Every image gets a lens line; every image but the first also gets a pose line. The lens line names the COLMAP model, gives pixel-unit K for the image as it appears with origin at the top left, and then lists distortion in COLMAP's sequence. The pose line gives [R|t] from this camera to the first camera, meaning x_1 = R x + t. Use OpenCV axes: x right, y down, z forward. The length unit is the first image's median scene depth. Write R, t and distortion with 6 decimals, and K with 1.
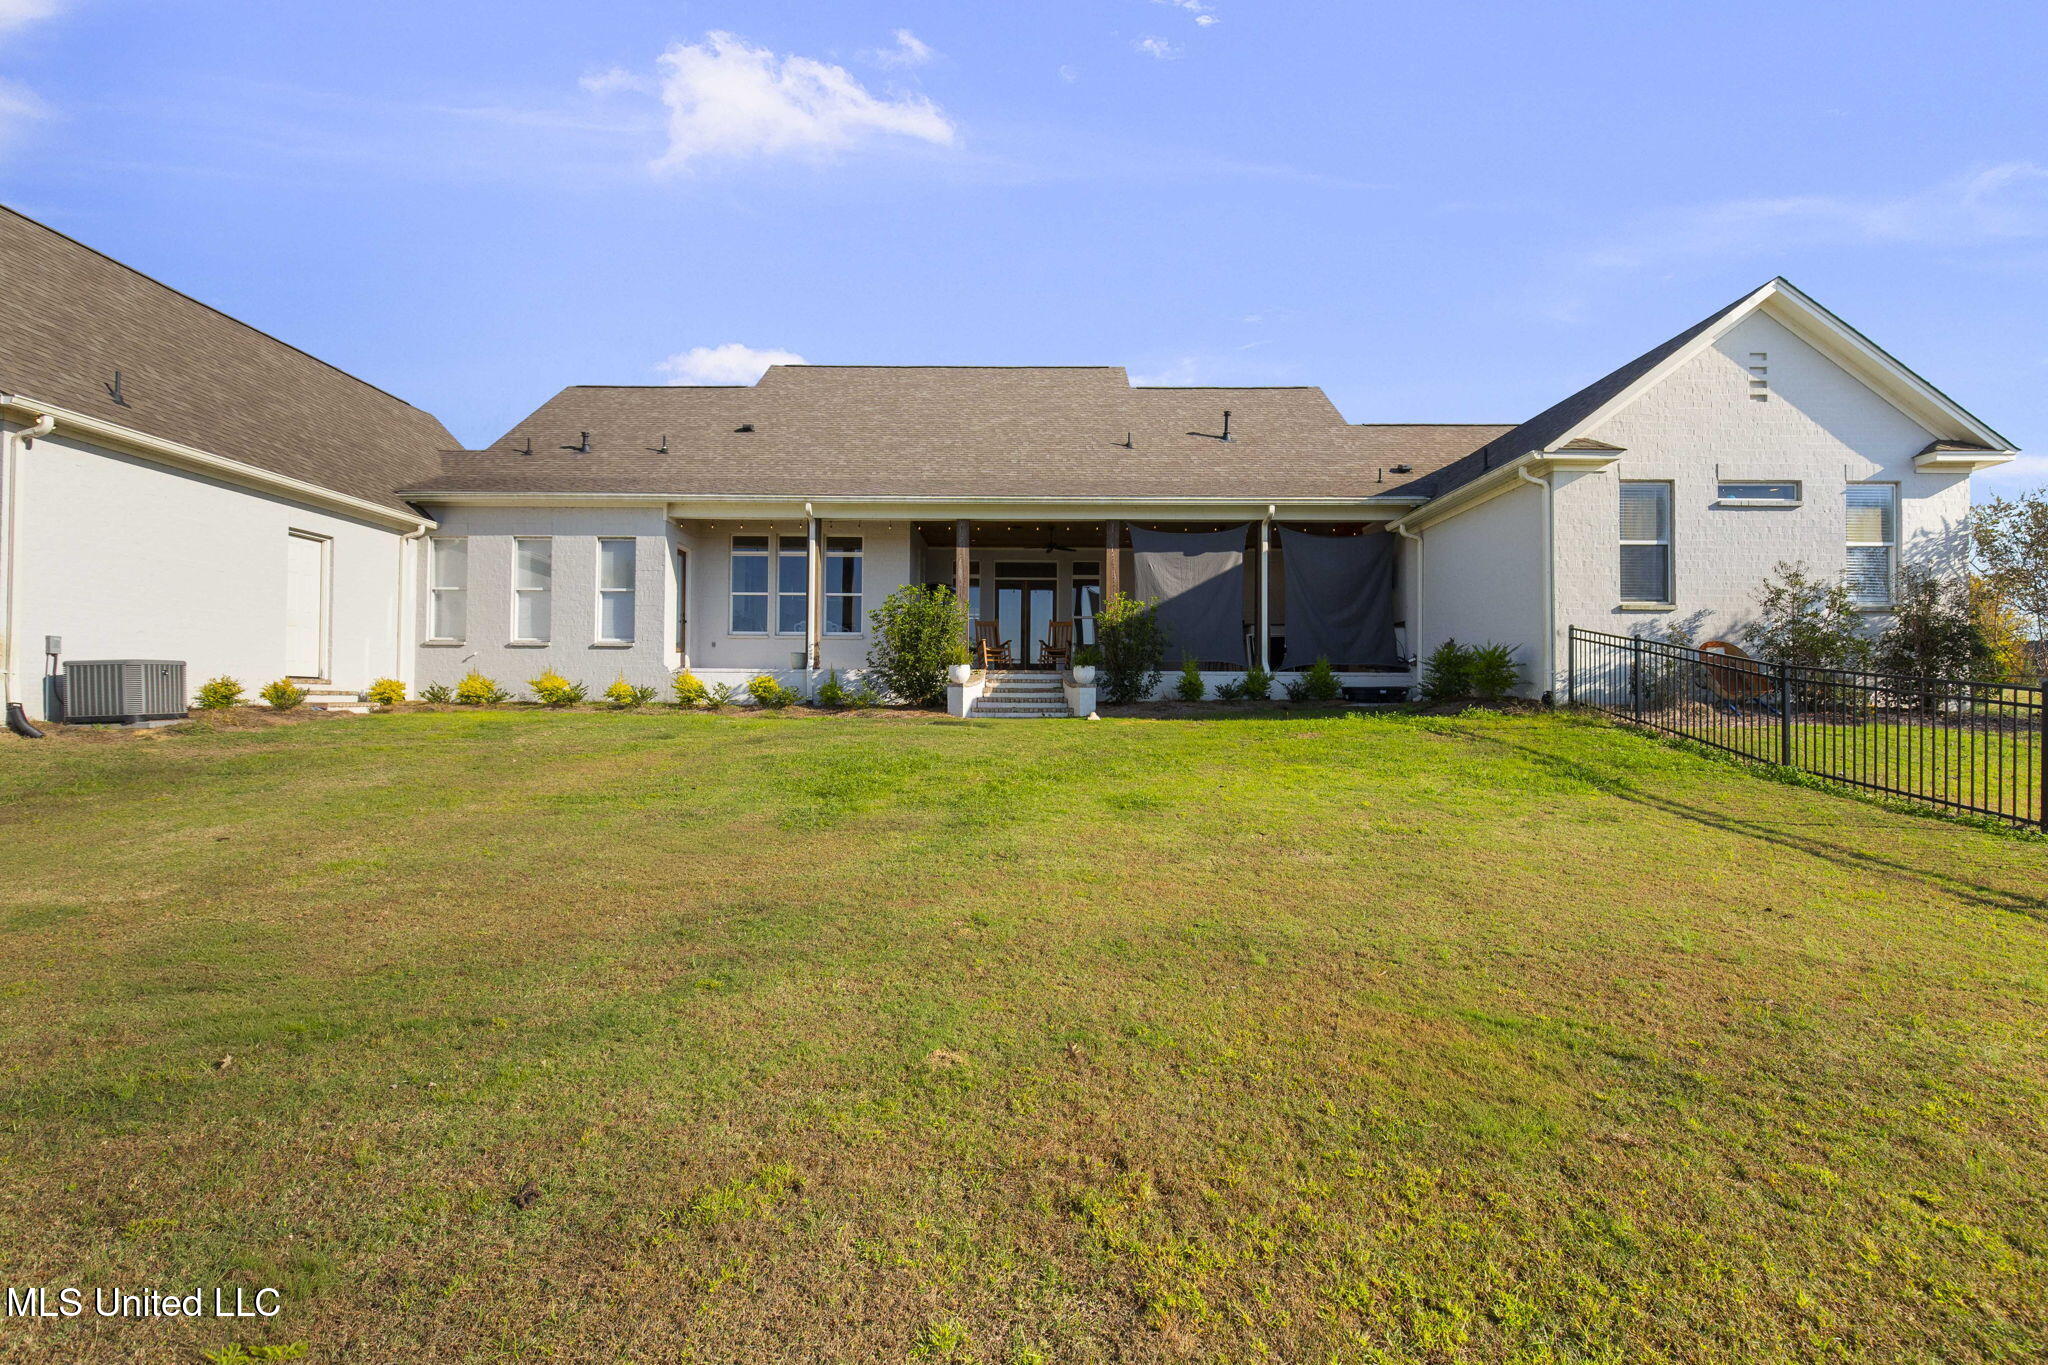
lens RADIAL K [[930.6, 0, 1025.6], [0, 930.6, 680.4], [0, 0, 1]] dist [0.003114, 0.000121]
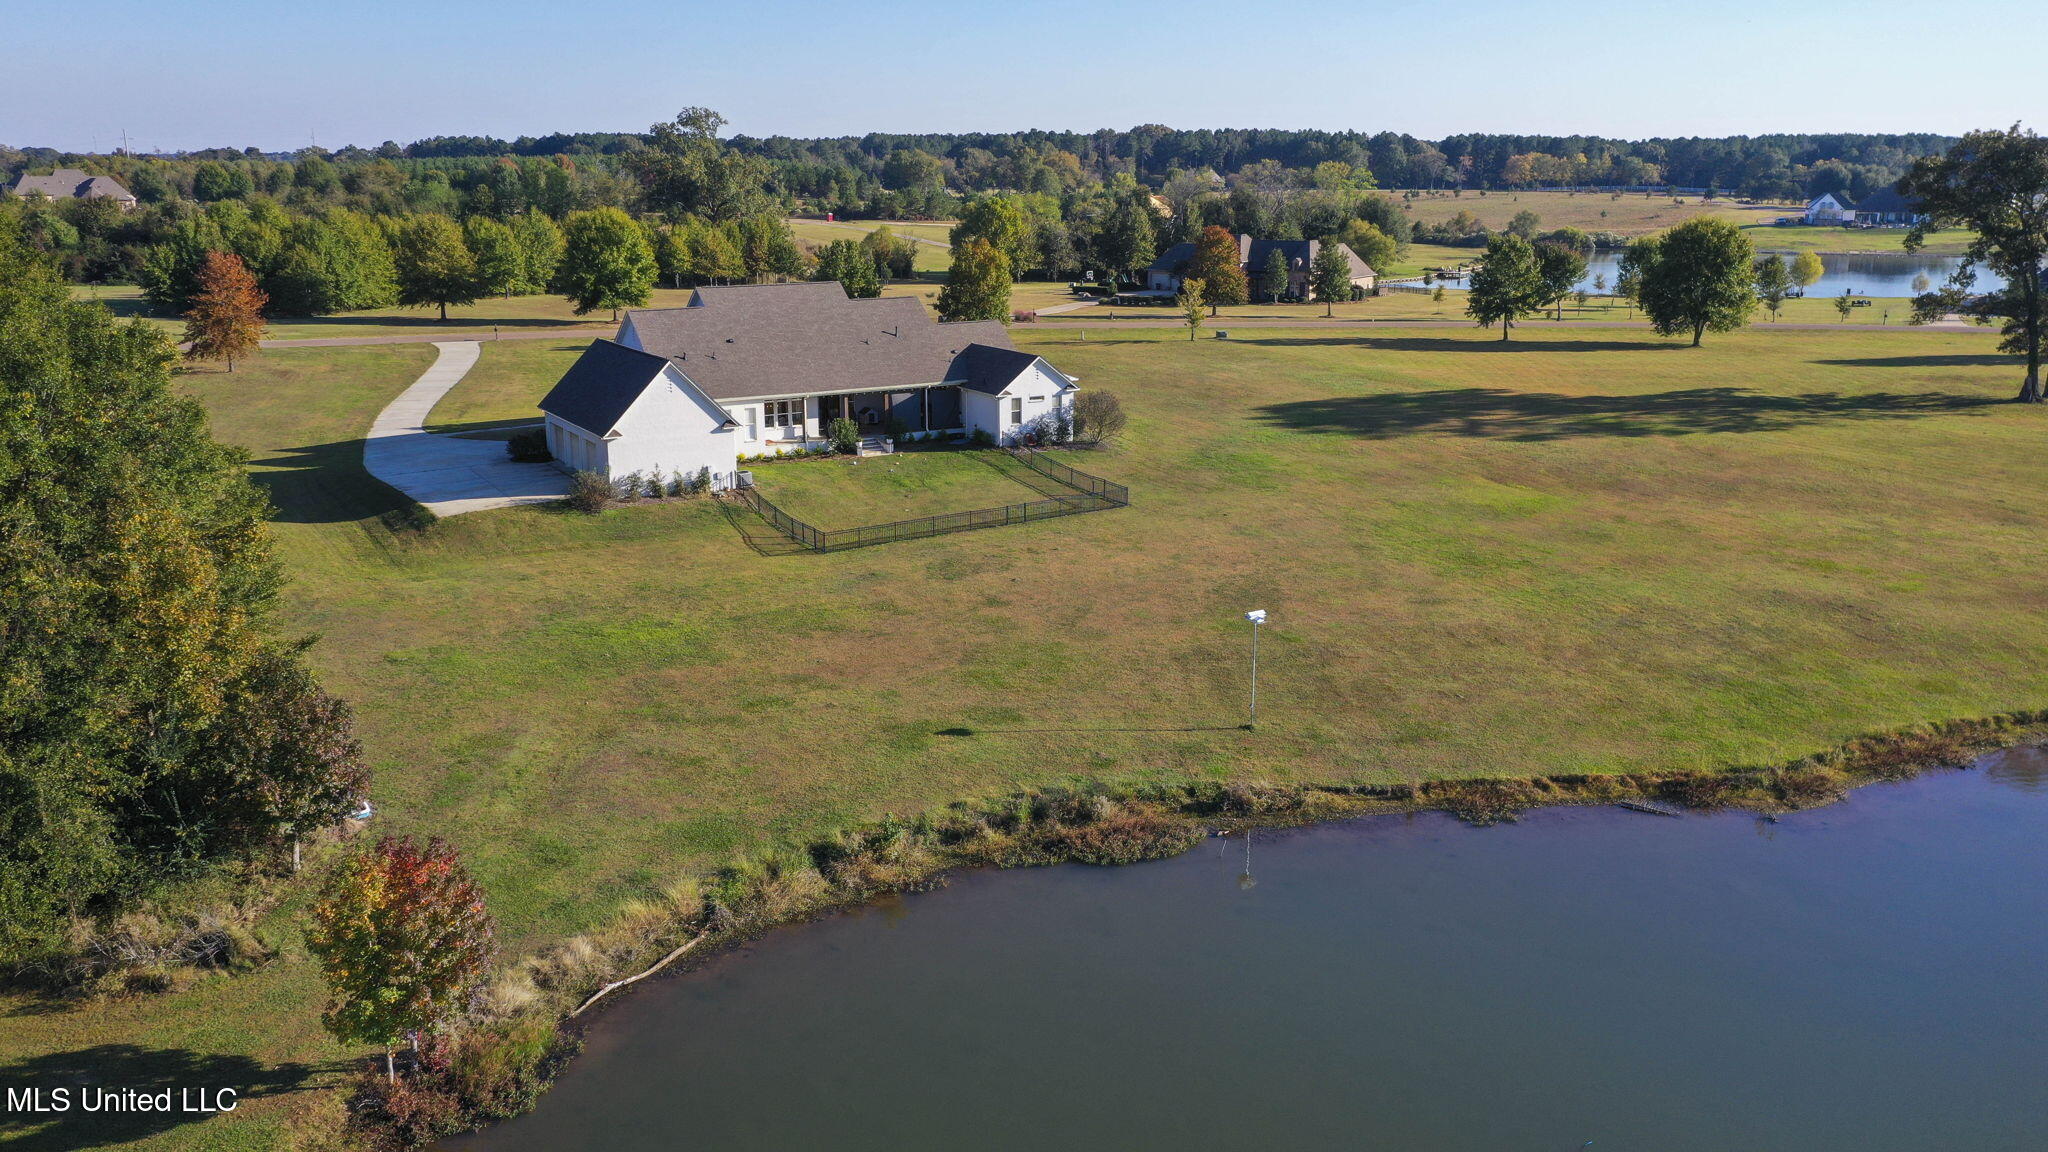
lens RADIAL K [[1594.0, 0, 1024.0], [0, 1594.0, 576.0], [0, 0, 1]] dist [0.014929, 0.005978]
pose [[0.855187, -0.134406, 0.500590, -2.651587], [-0.009635, 0.961505, 0.274619, -1.201897], [-0.518230, -0.239674, 0.820972, -4.489193]]
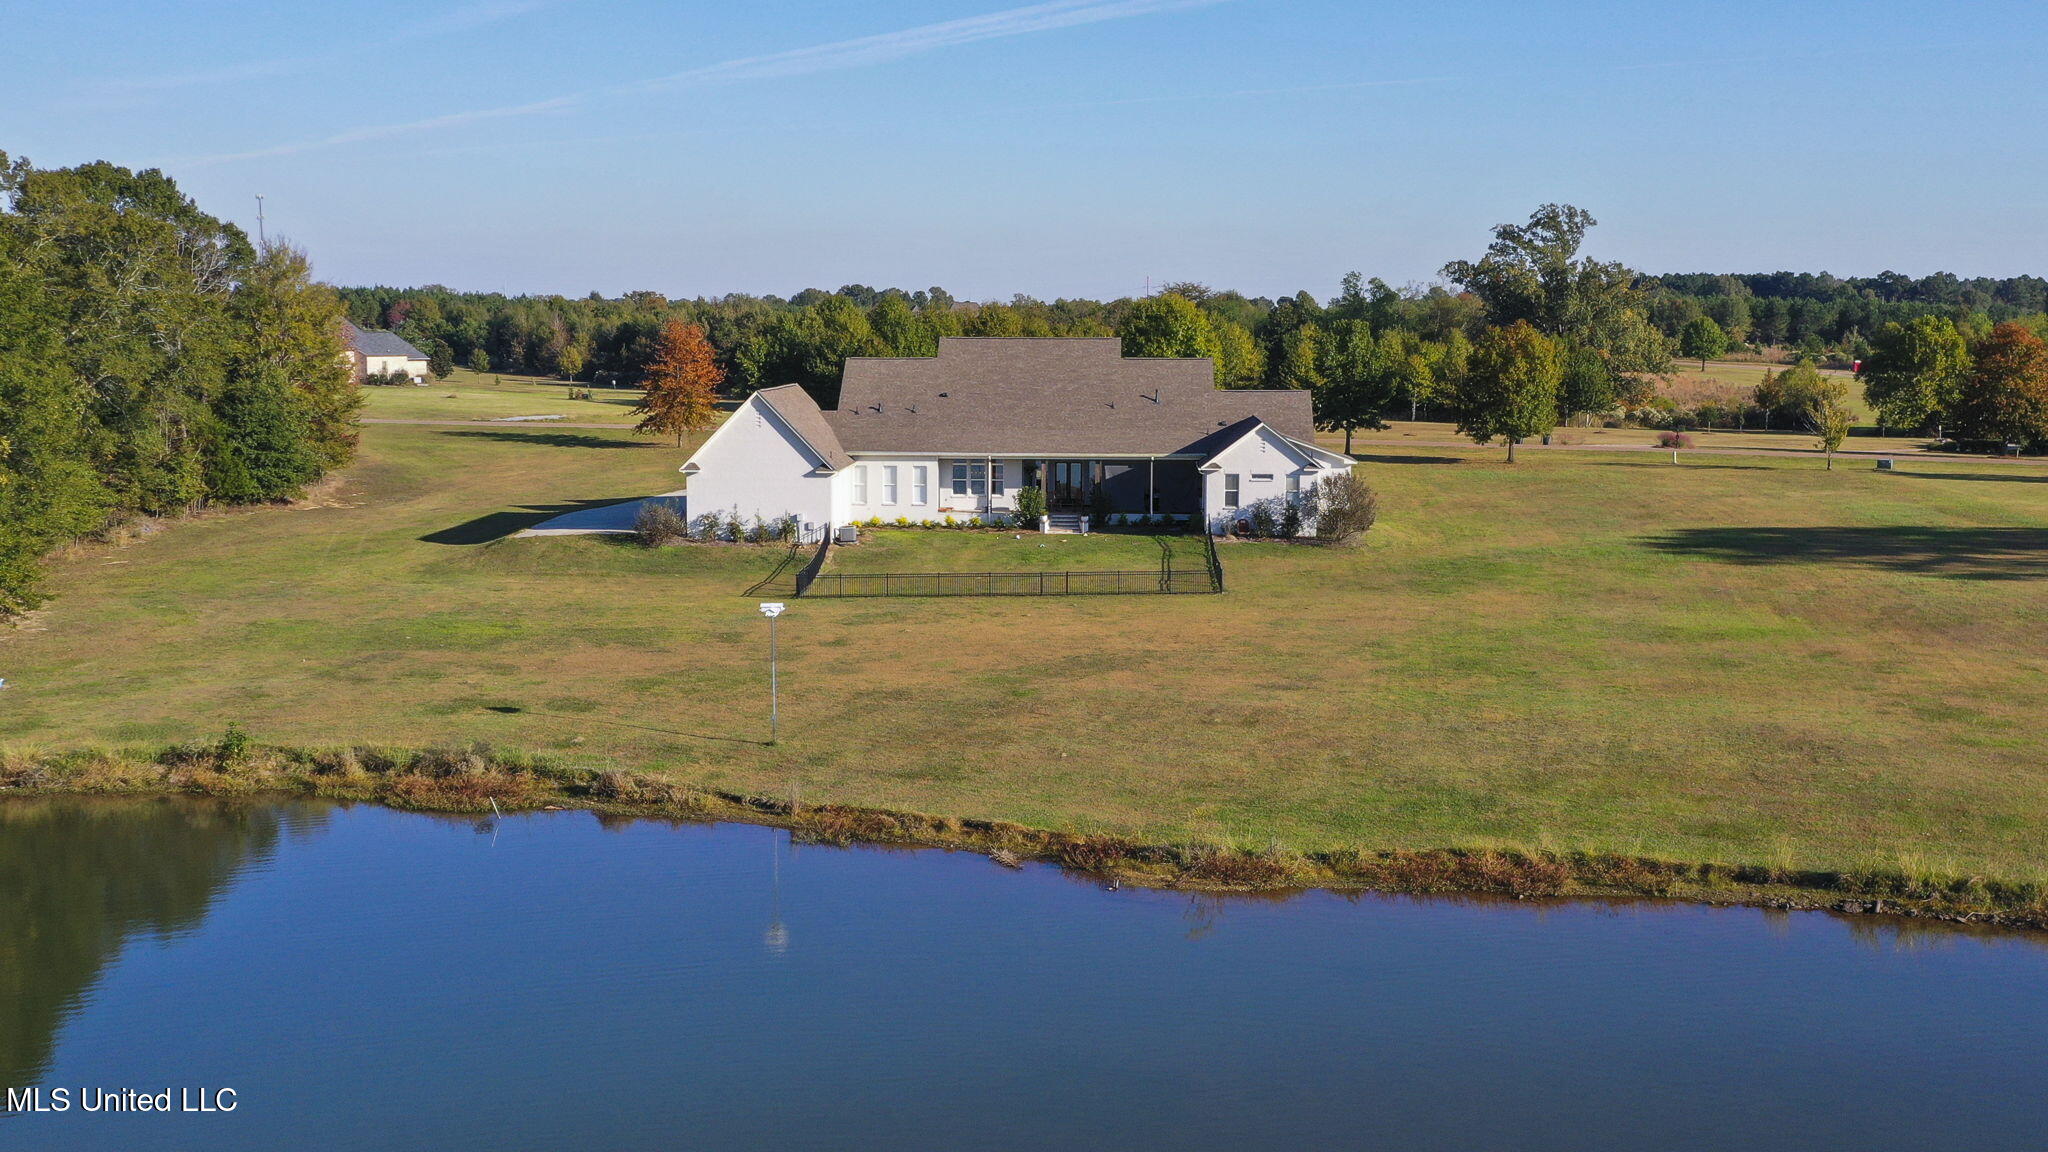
lens RADIAL K [[2221.3, 0, 1059.9], [0, 2221.3, 582.2], [0, 0, 1]] dist [0.014830, 0.011222]
pose [[0.999527, 0.002713, -0.030642, 0.199415], [0.001642, 0.989976, 0.141229, -0.799155], [0.030718, -0.141212, 0.989503, -6.020425]]
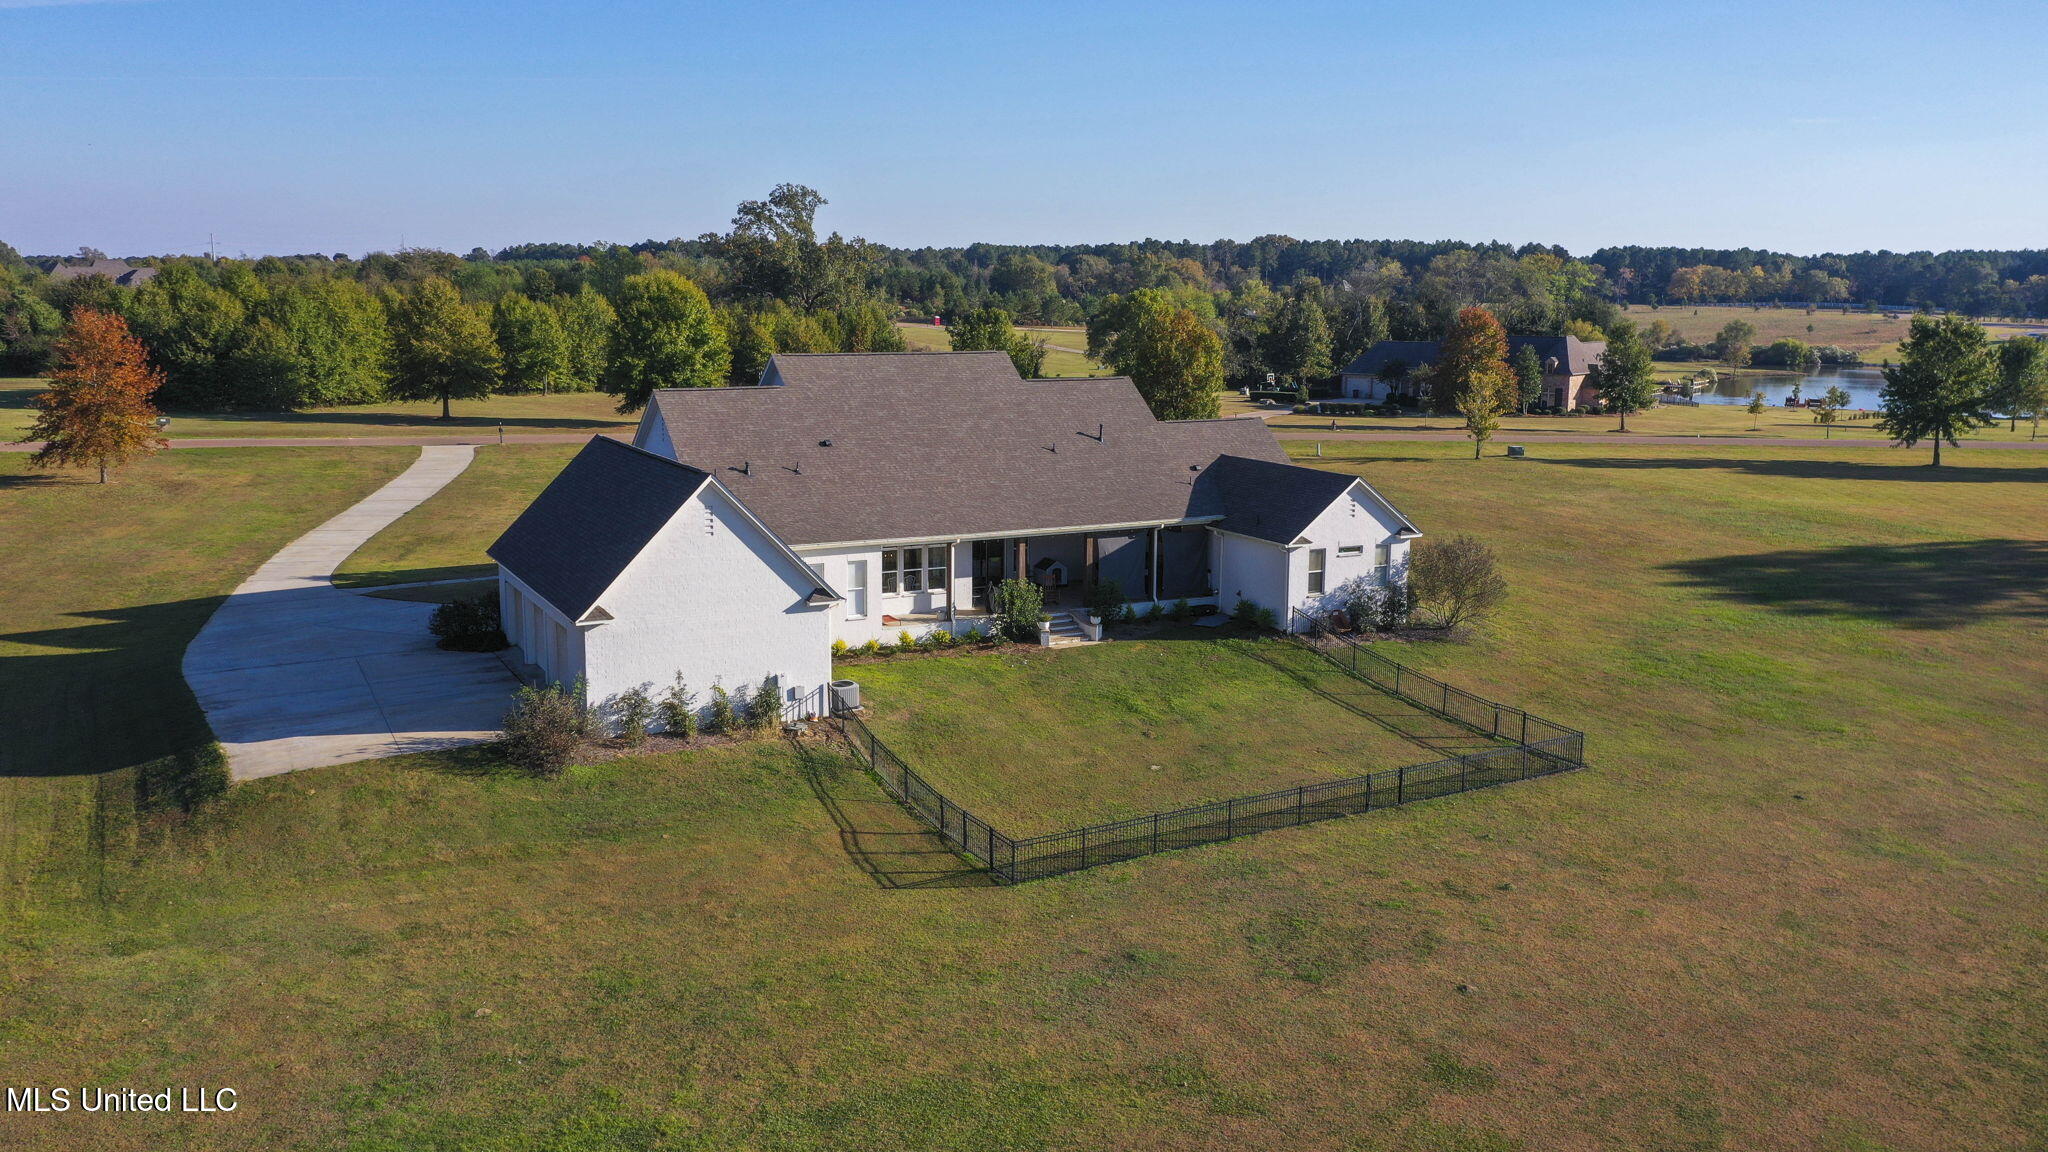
lens RADIAL K [[1649.3, 0, 1024.0], [0, 1649.3, 576.0], [0, 0, 1]] dist [0.013276, 0.000766]
pose [[0.884363, -0.079062, 0.460055, -1.756651], [-0.016631, 0.979590, 0.200315, -0.831987], [-0.466503, -0.184802, 0.864999, -2.107473]]
